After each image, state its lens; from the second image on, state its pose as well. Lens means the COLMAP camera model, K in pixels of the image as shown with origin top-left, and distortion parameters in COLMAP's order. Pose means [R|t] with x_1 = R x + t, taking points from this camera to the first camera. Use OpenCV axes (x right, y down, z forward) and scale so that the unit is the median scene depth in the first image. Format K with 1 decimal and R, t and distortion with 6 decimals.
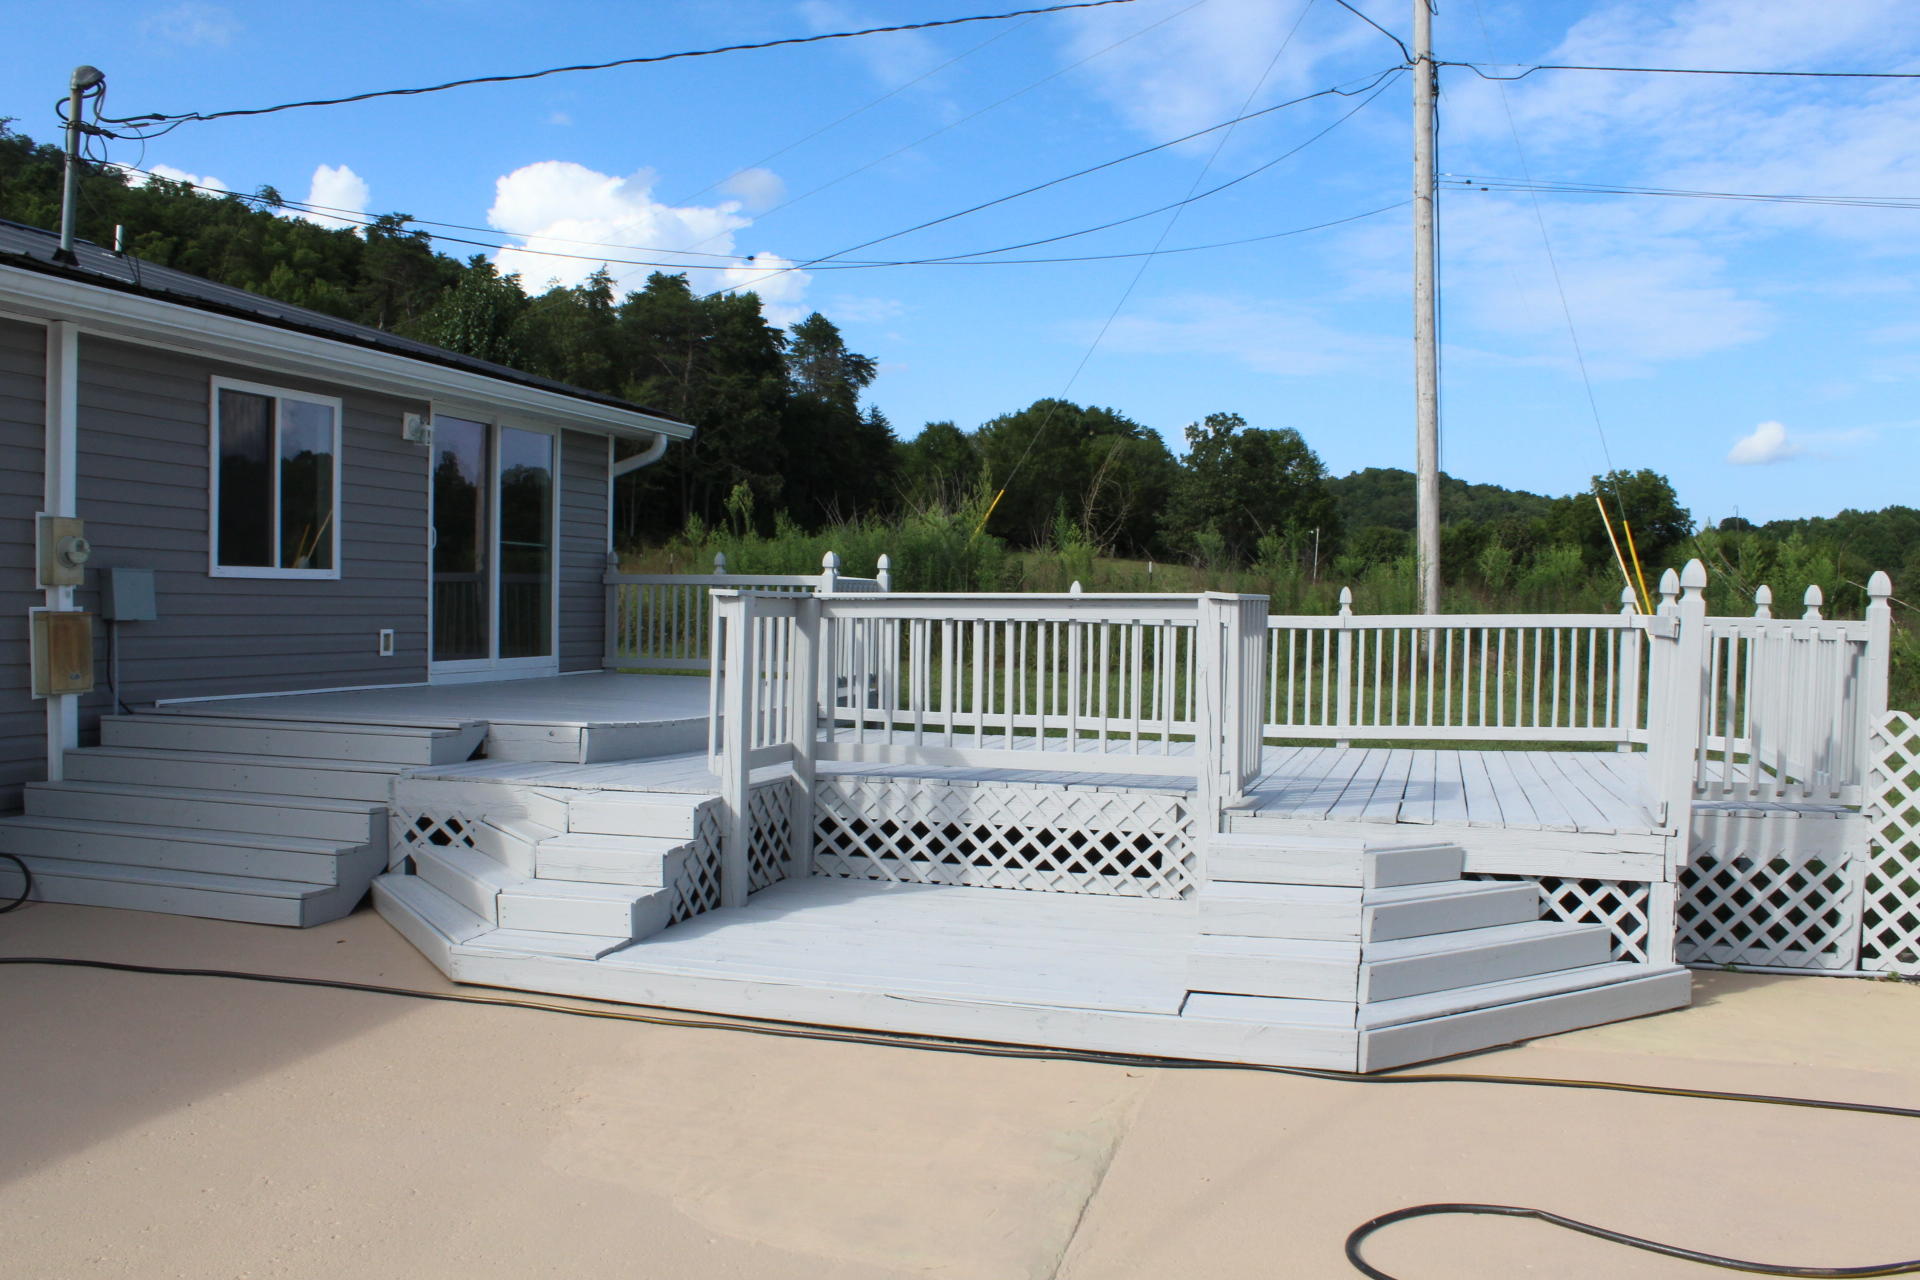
lens RADIAL K [[1631.8, 0, 966.6], [0, 1631.8, 649.3], [0, 0, 1]] dist [-0.164530, 0.152919]
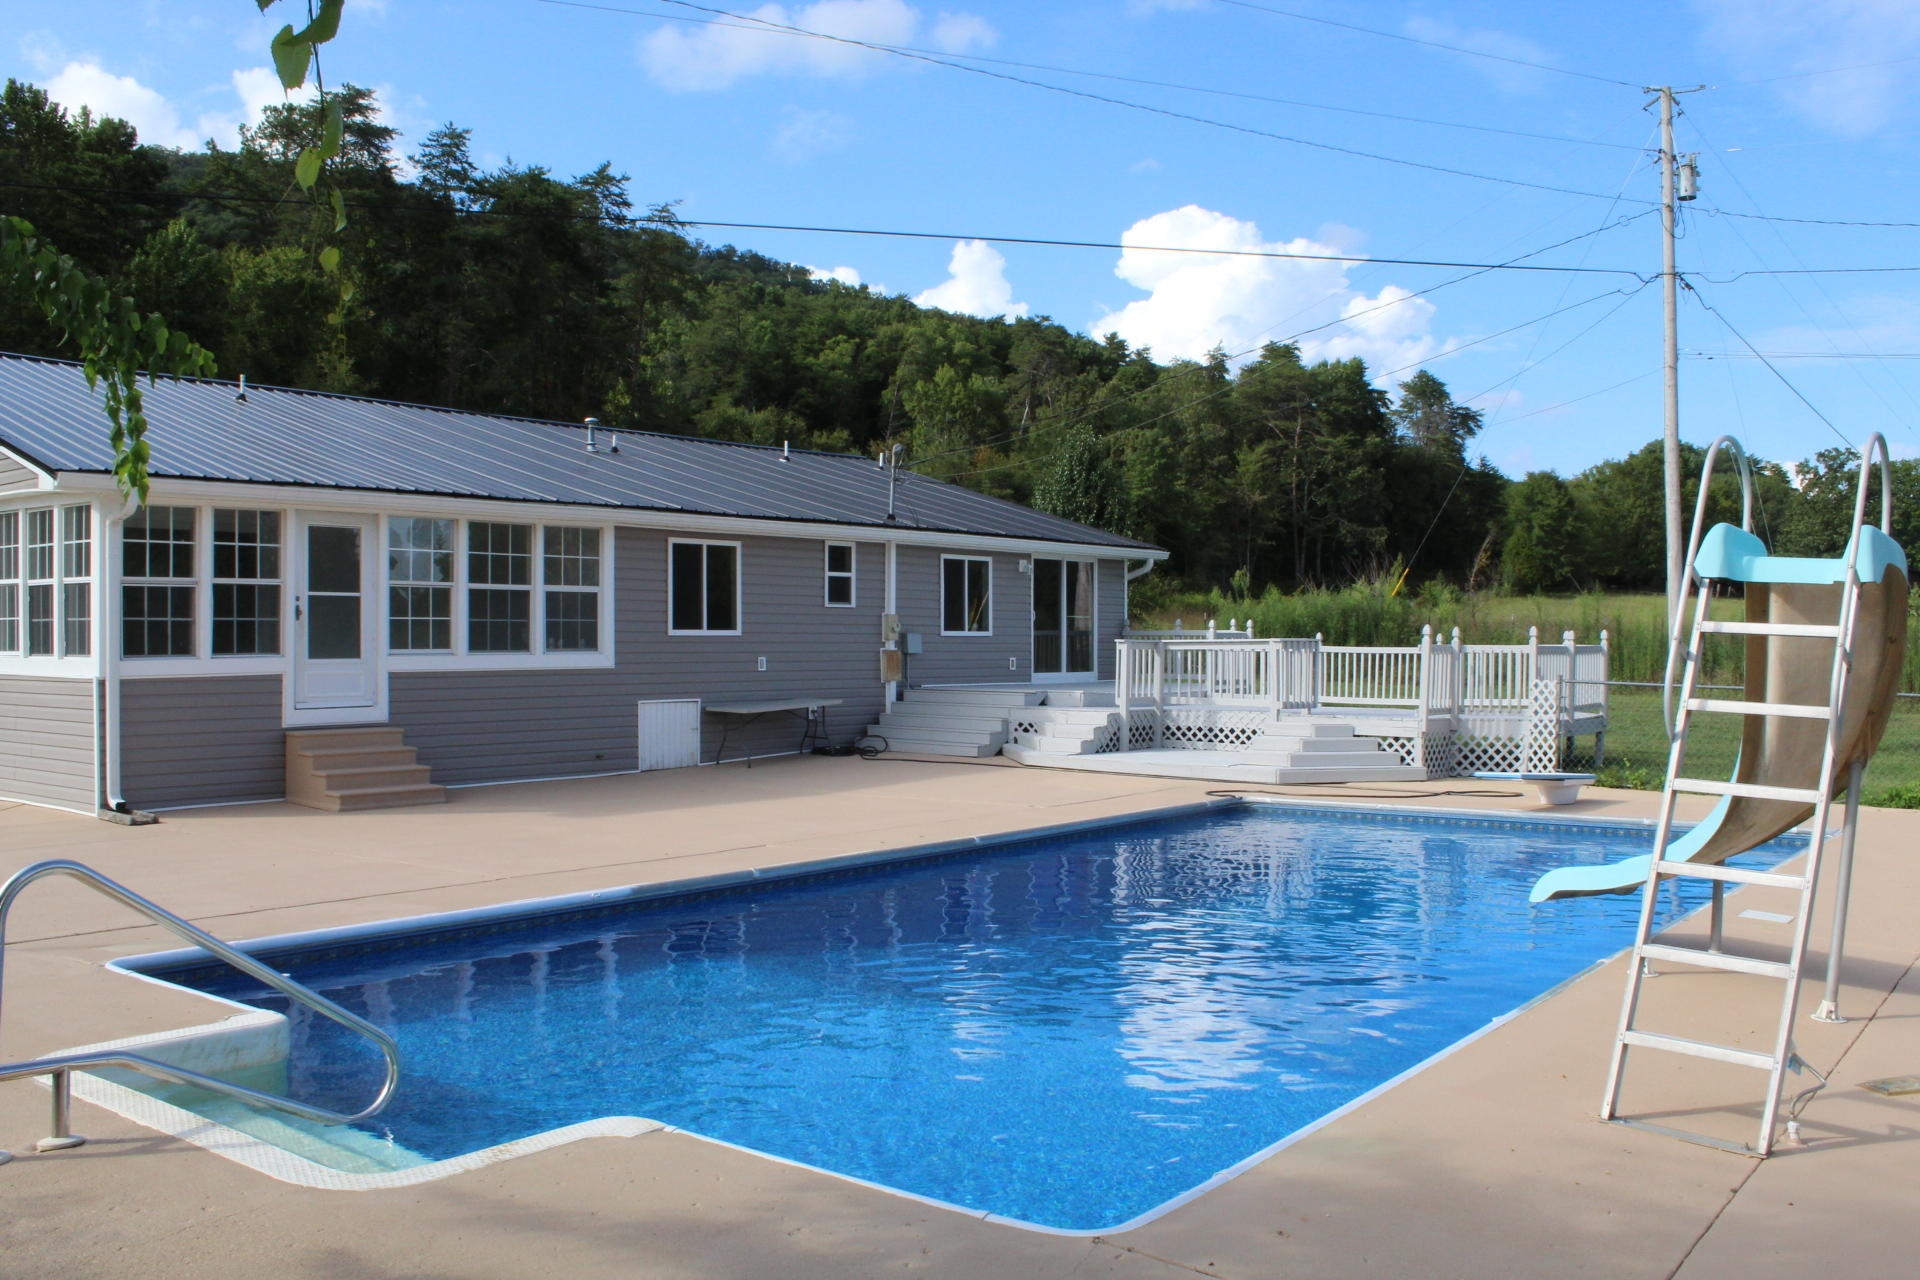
lens RADIAL K [[1631.8, 0, 966.6], [0, 1631.8, 649.3], [0, 0, 1]] dist [-0.164530, 0.152919]
pose [[0.924054, -0.010211, -0.382125, 0.420596], [-0.000166, 0.999632, -0.027114, 0.035020], [0.382261, 0.025118, 0.923713, -1.057108]]
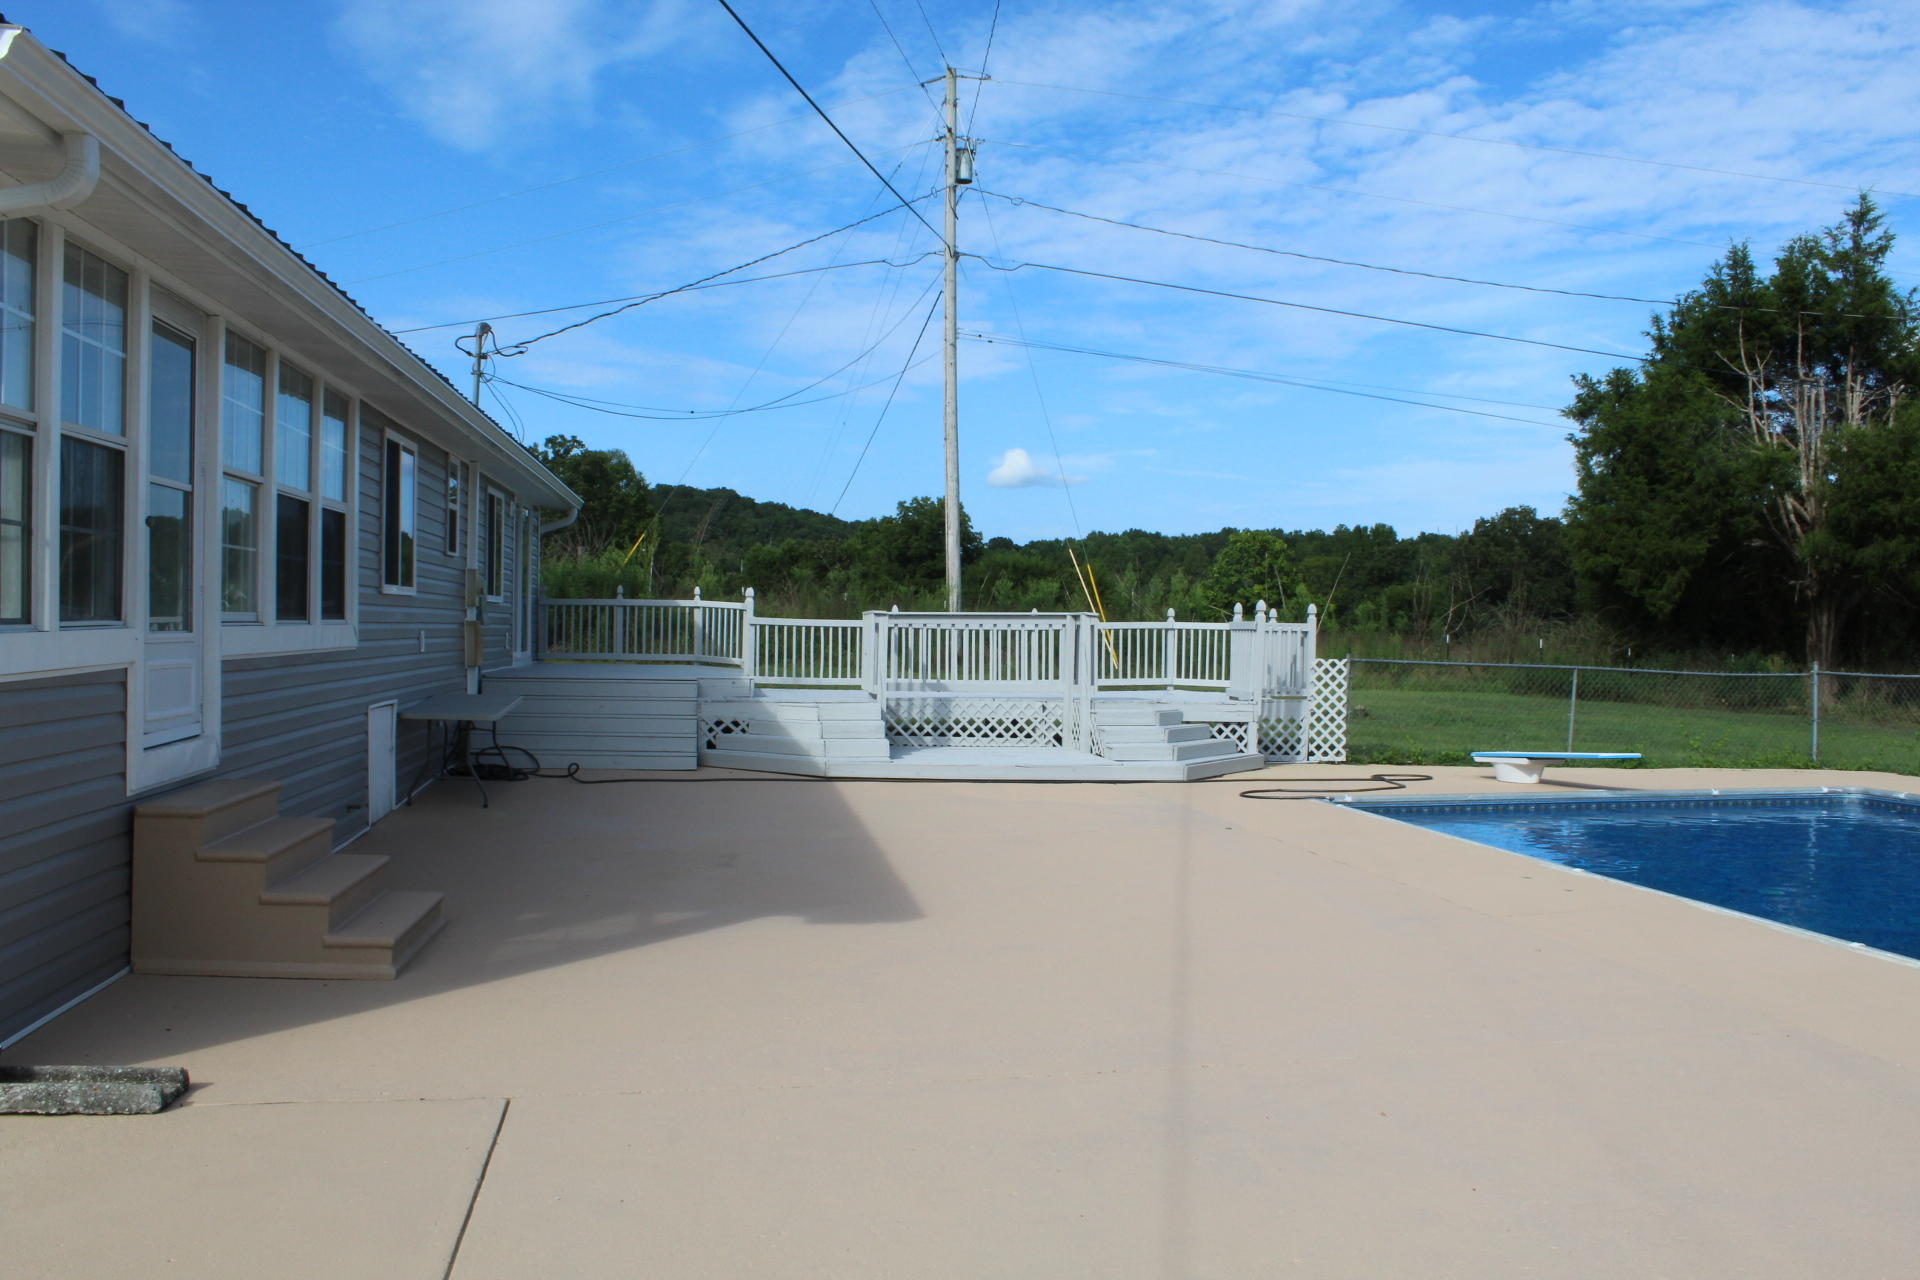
lens RADIAL K [[1631.8, 0, 966.6], [0, 1631.8, 649.3], [0, 0, 1]] dist [-0.164530, 0.152919]
pose [[0.907751, -0.008267, 0.419427, -0.594280], [0.011978, 0.999909, -0.006216, 0.019343], [-0.419338, 0.010667, 0.907768, -0.663144]]
